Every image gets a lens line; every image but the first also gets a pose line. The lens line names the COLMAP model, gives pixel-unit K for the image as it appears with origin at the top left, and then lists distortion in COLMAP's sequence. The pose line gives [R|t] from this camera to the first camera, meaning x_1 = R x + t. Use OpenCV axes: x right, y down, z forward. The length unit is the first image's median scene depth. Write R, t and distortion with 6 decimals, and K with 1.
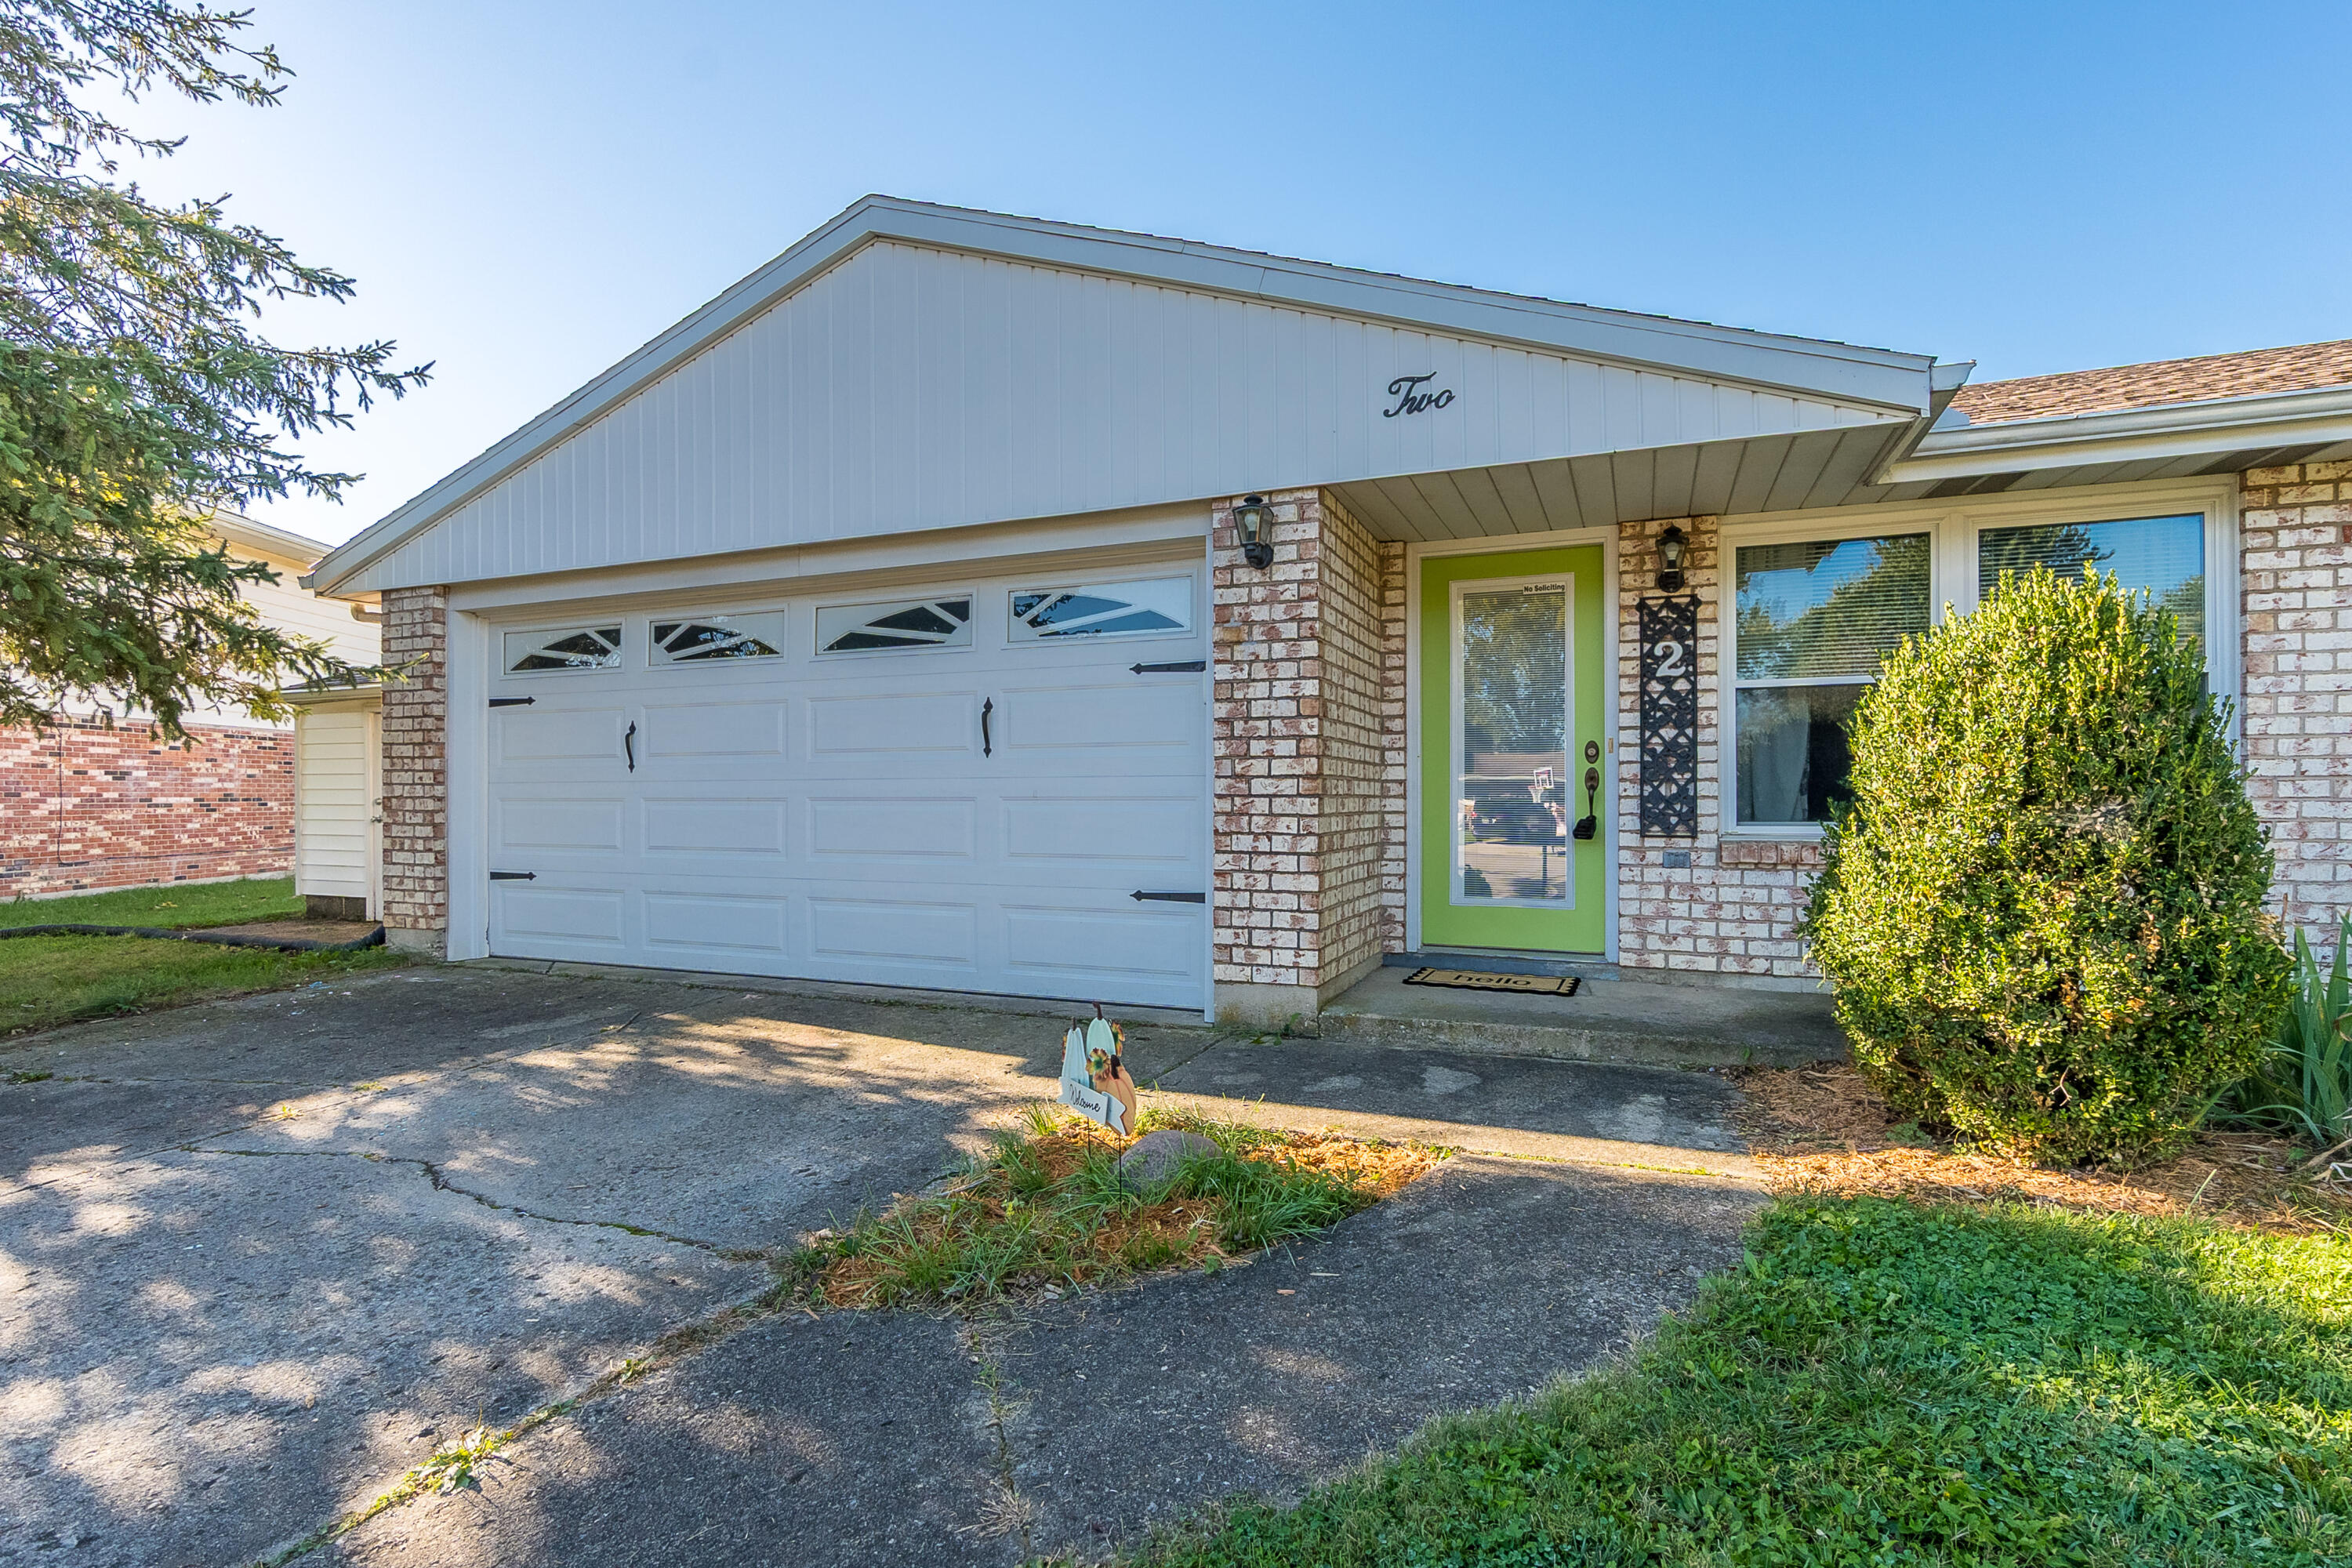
lens RADIAL K [[1143.4, 0, 1172.0], [0, 1143.4, 793.8], [0, 0, 1]] dist [0.001878, 0.000157]
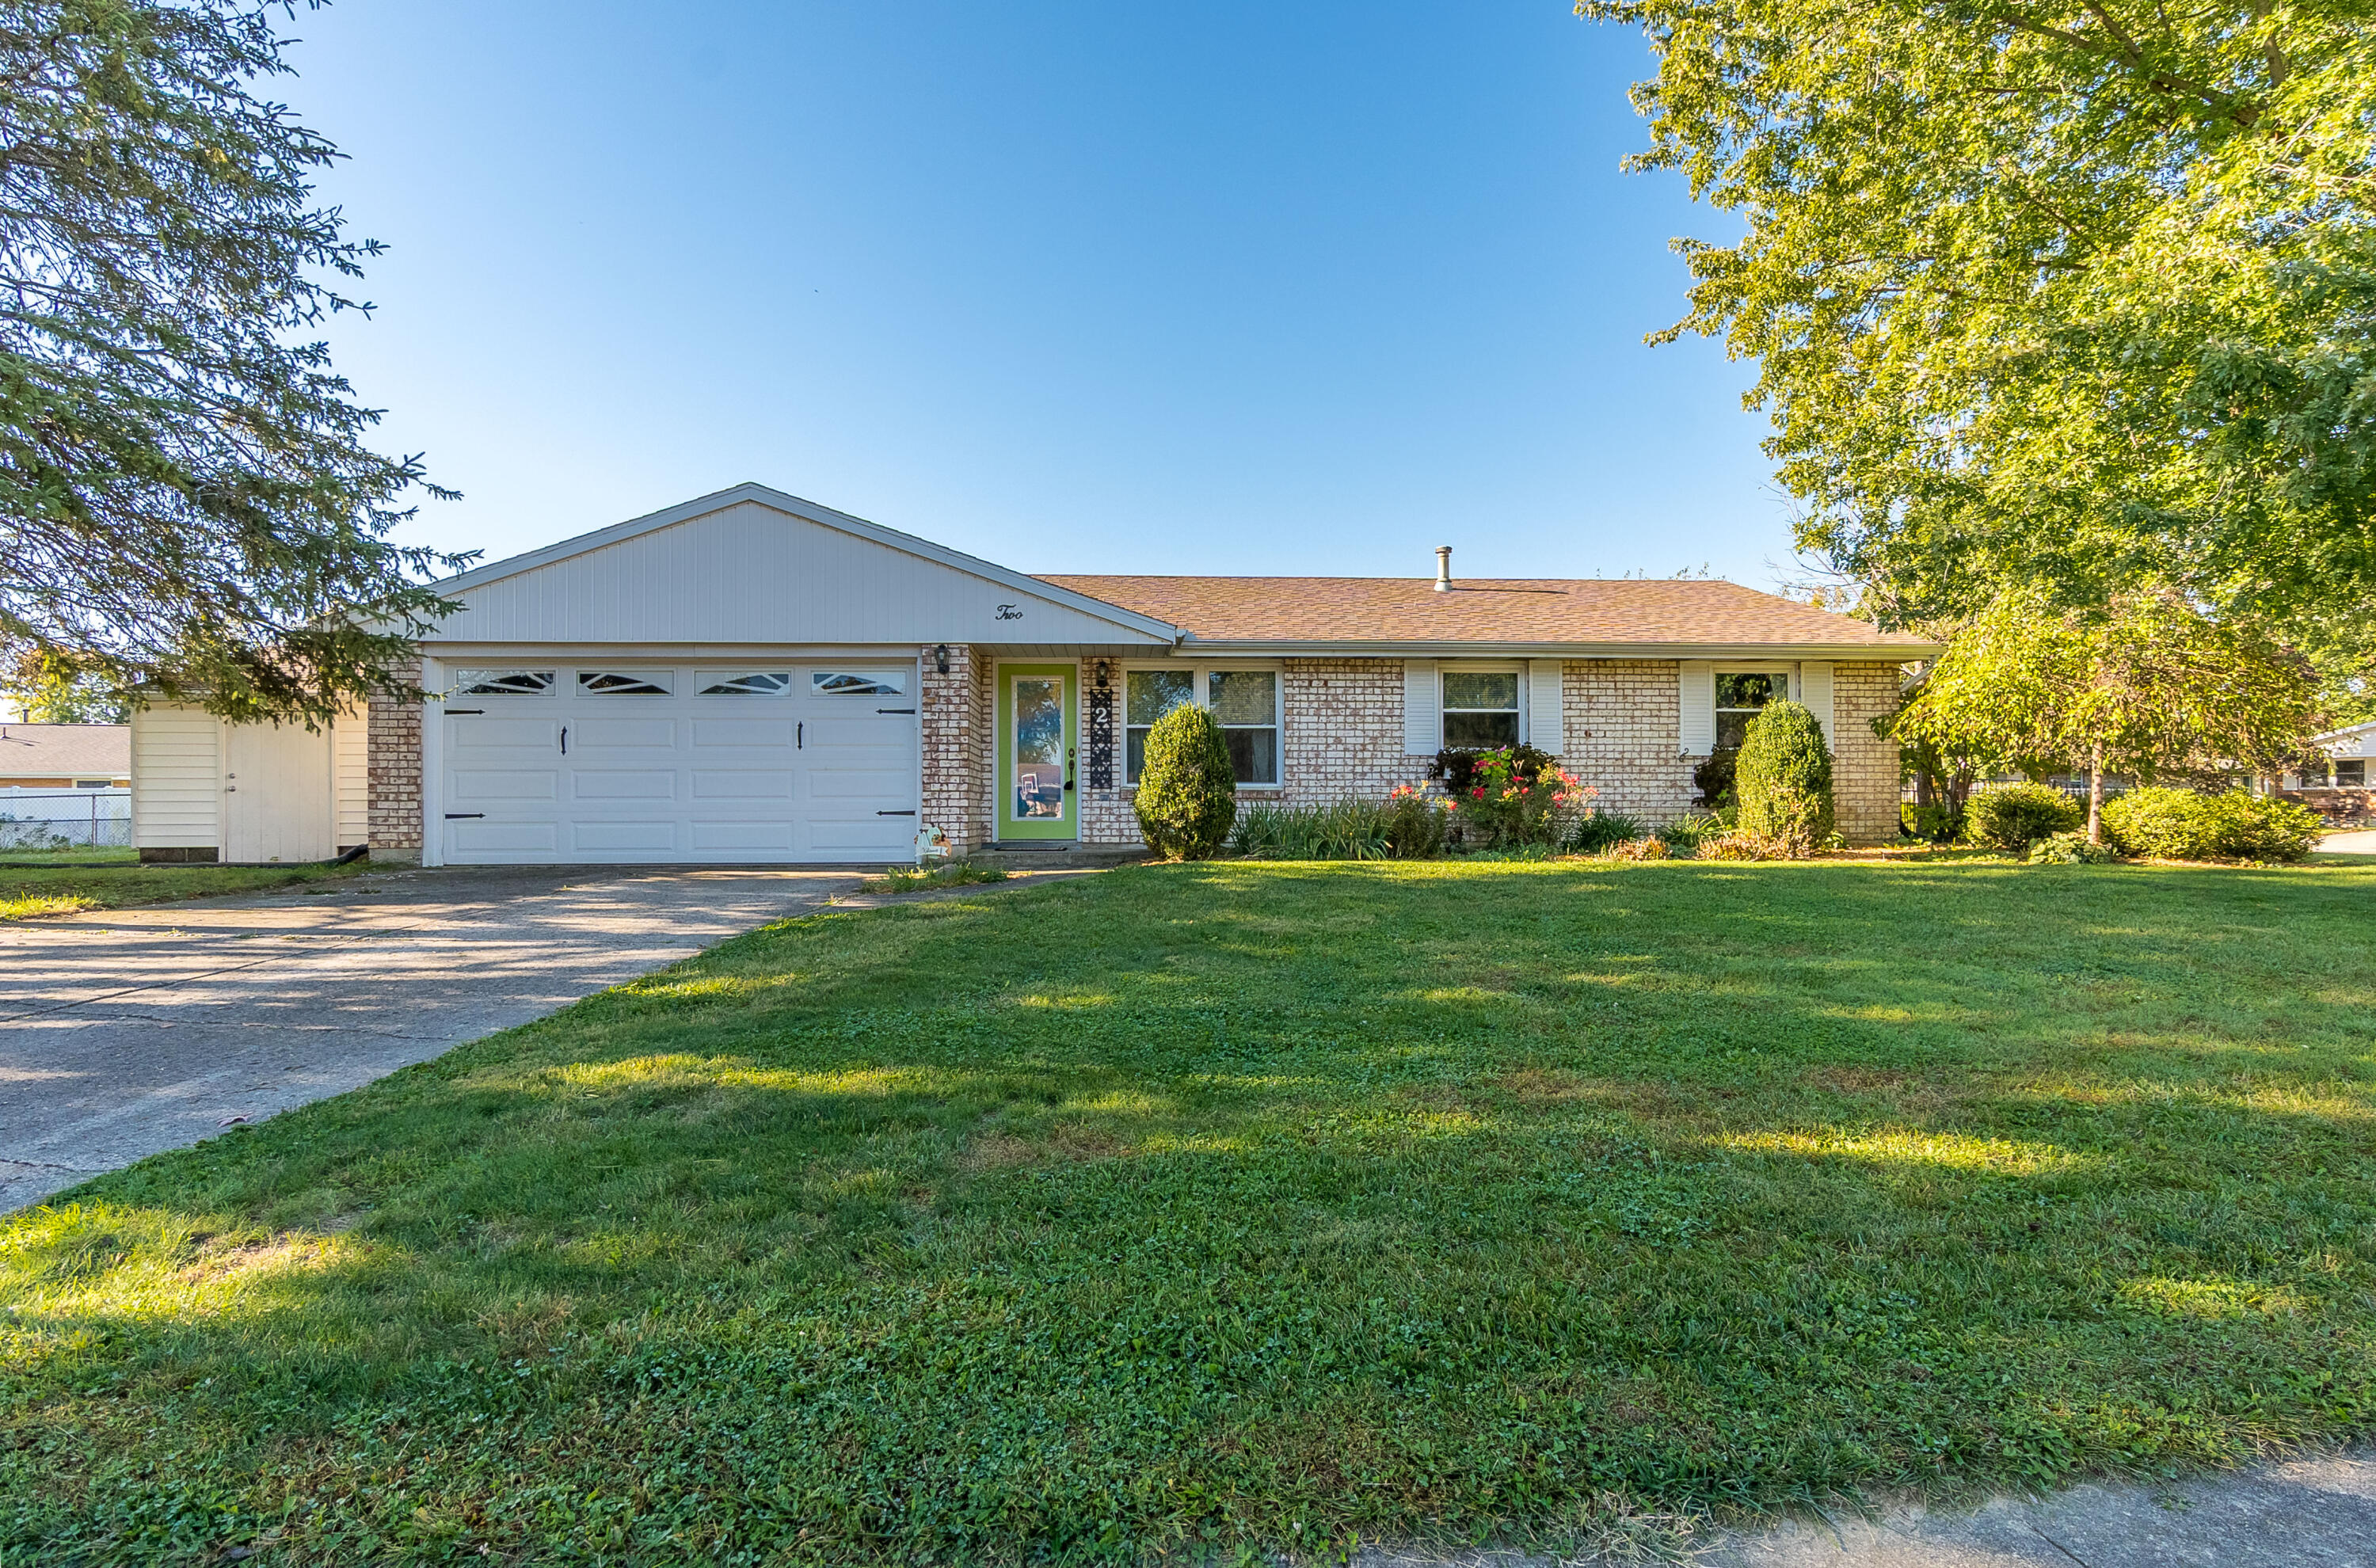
lens RADIAL K [[1222.1, 0, 1202.4], [0, 1222.1, 790.1], [0, 0, 1]] dist [-0.019728, -0.000031]
pose [[0.893832, 0.006086, 0.448360, -0.538552], [0.000233, 0.999901, -0.014038, 0.078282], [-0.448401, 0.012652, 0.893743, -1.418310]]
